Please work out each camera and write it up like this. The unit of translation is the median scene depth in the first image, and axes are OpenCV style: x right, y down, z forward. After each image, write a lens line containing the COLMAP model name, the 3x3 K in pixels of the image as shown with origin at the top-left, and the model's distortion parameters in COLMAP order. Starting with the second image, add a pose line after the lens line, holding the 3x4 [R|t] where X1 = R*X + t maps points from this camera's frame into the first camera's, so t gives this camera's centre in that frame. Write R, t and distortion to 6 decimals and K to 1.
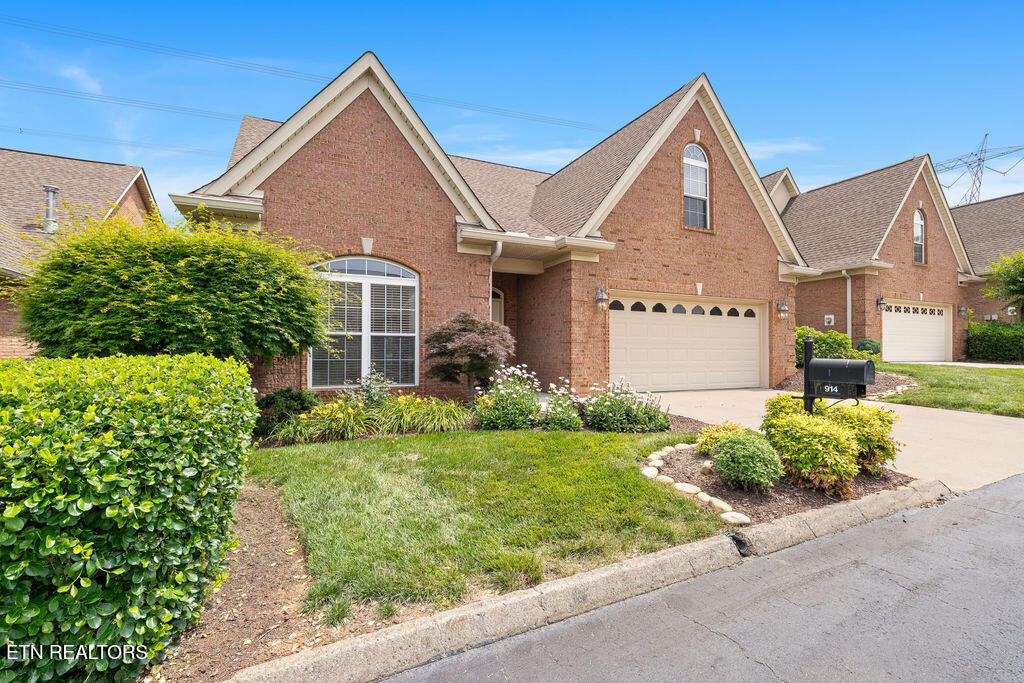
lens RADIAL K [[465.5, 0, 526.3], [0, 465.5, 332.3], [0, 0, 1]] dist [-0.004901, 0.002400]
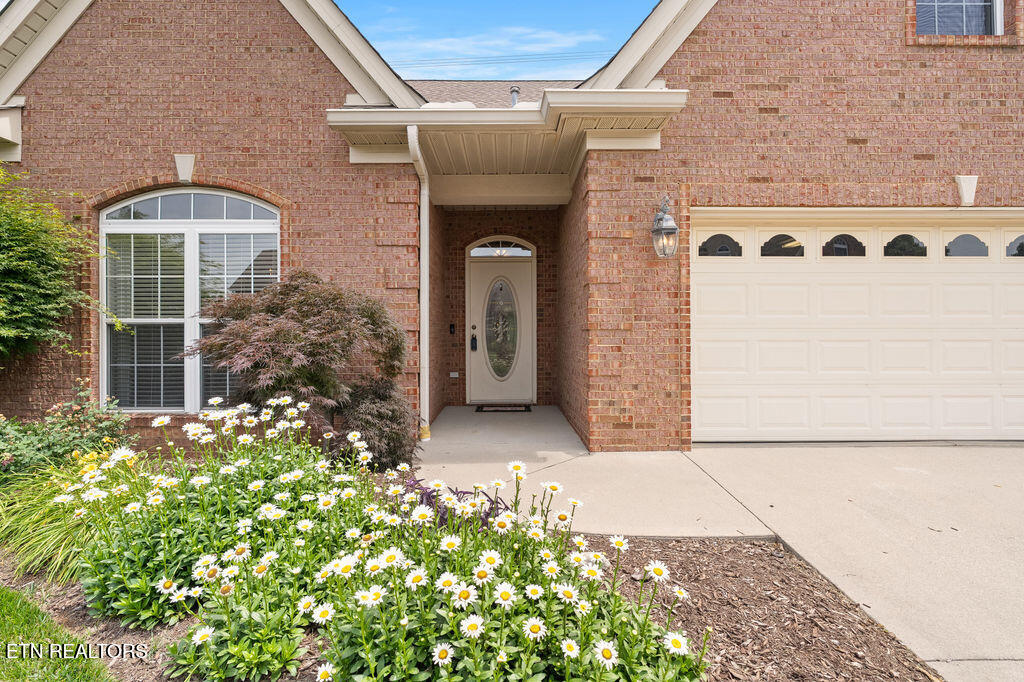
lens RADIAL K [[465.5, 0, 524.0], [0, 465.5, 323.2], [0, 0, 1]] dist [-0.004901, 0.002400]
pose [[0.898508, -0.013942, -0.438735, 0.237969], [0.023322, 0.999600, 0.015999, 0.006145], [0.438336, -0.024607, 0.898474, 0.554560]]
